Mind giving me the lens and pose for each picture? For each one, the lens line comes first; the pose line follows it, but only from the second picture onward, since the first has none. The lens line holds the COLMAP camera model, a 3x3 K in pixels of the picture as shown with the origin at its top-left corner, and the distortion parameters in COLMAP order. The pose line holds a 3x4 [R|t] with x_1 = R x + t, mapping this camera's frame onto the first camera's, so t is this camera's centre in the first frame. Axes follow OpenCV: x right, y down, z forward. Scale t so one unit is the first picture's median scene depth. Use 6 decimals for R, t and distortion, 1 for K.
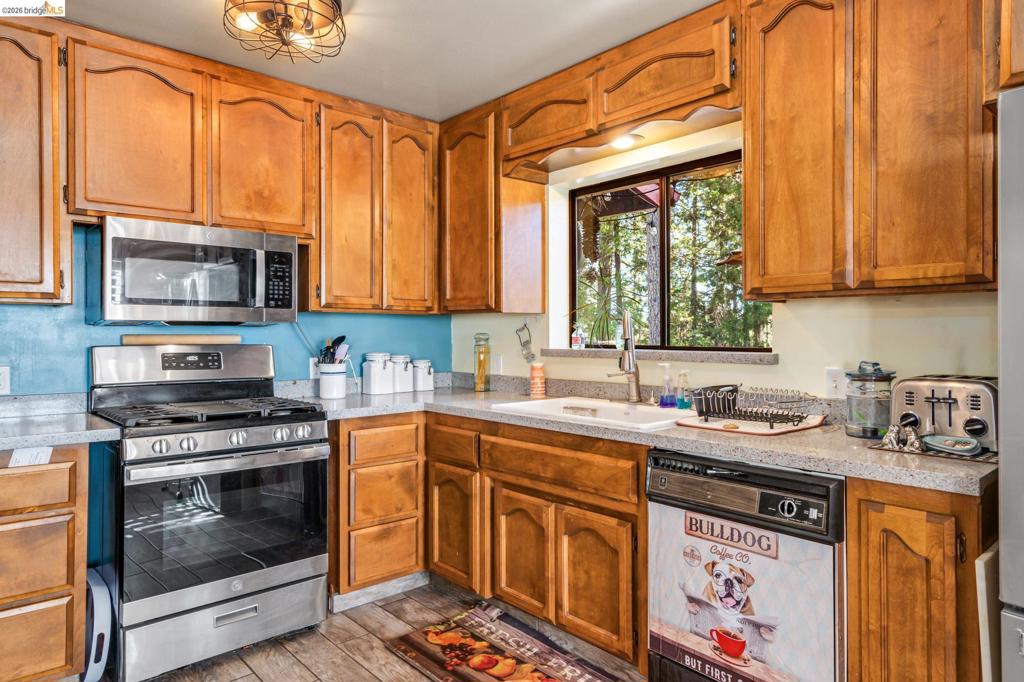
lens RADIAL K [[632.2, 0, 512.5], [0, 632.2, 333.1], [0, 0, 1]] dist [0.006015, 0.001889]
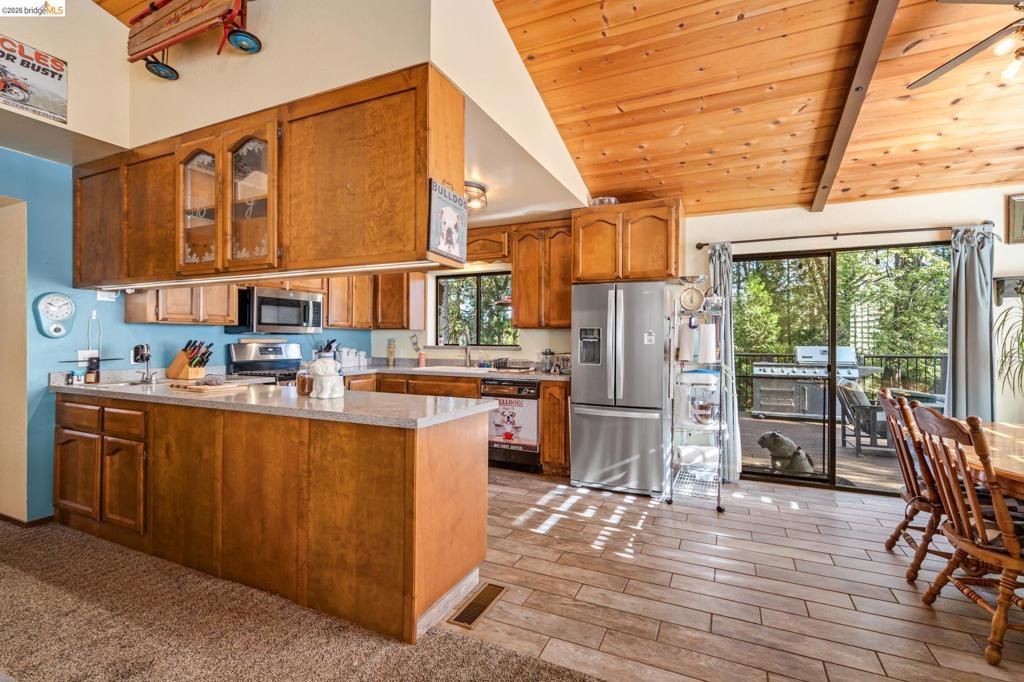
lens RADIAL K [[469.1, 0, 512.0], [0, 469.1, 341.0], [0, 0, 1]] dist [-0.001788, 0.000441]
pose [[0.919645, 0.004906, 0.392721, -0.405477], [-0.007957, 0.999949, 0.006143, -0.006077], [-0.392671, -0.008774, 0.919637, -0.838523]]
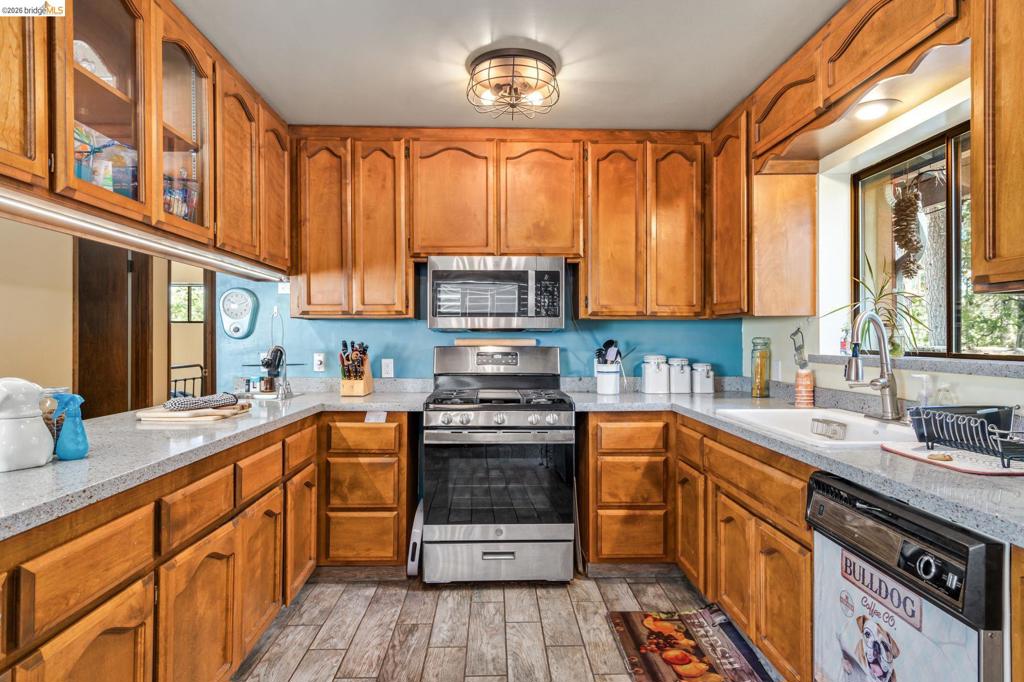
lens RADIAL K [[585.5, 0, 512.0], [0, 585.5, 341.0], [0, 0, 1]] dist [0.014921, 0.000278]
pose [[0.767731, 0.003482, -0.640763, 0.323931], [0.000333, 0.999983, 0.005833, 0.000281], [0.640772, -0.004691, 0.767717, 0.087709]]
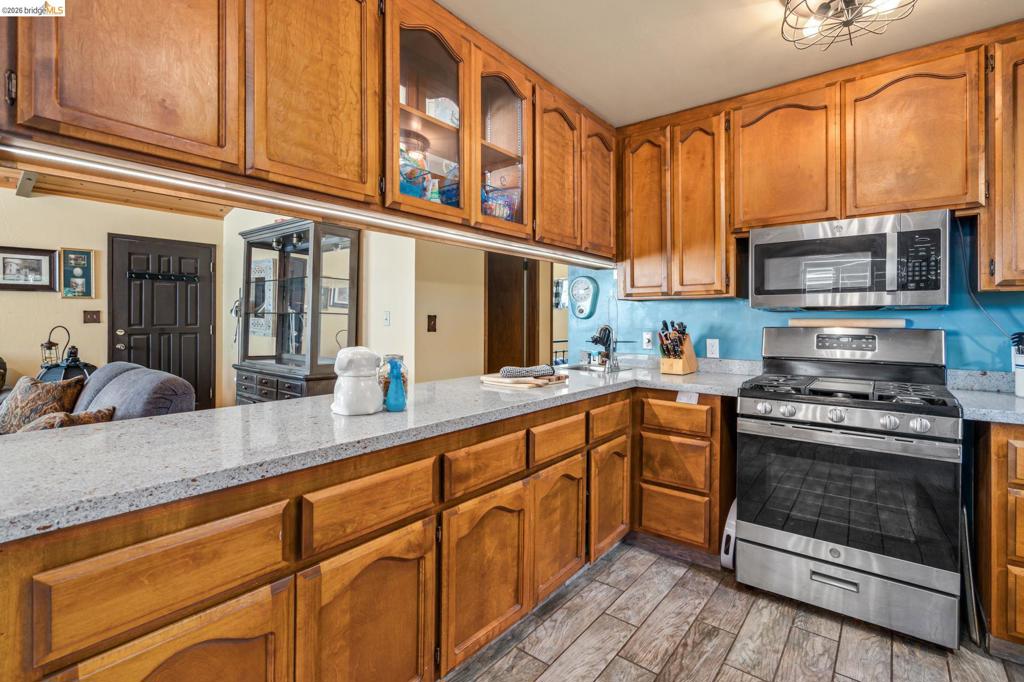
lens RADIAL K [[478.7, 0, 510.5], [0, 478.7, 320.9], [0, 0, 1]] dist [-0.002758, 0.000767]
pose [[0.165824, 0.003787, -0.986148, 0.245614], [0.001077, 0.999991, 0.004022, 0.002646], [0.986155, -0.001729, 0.165818, 0.298706]]
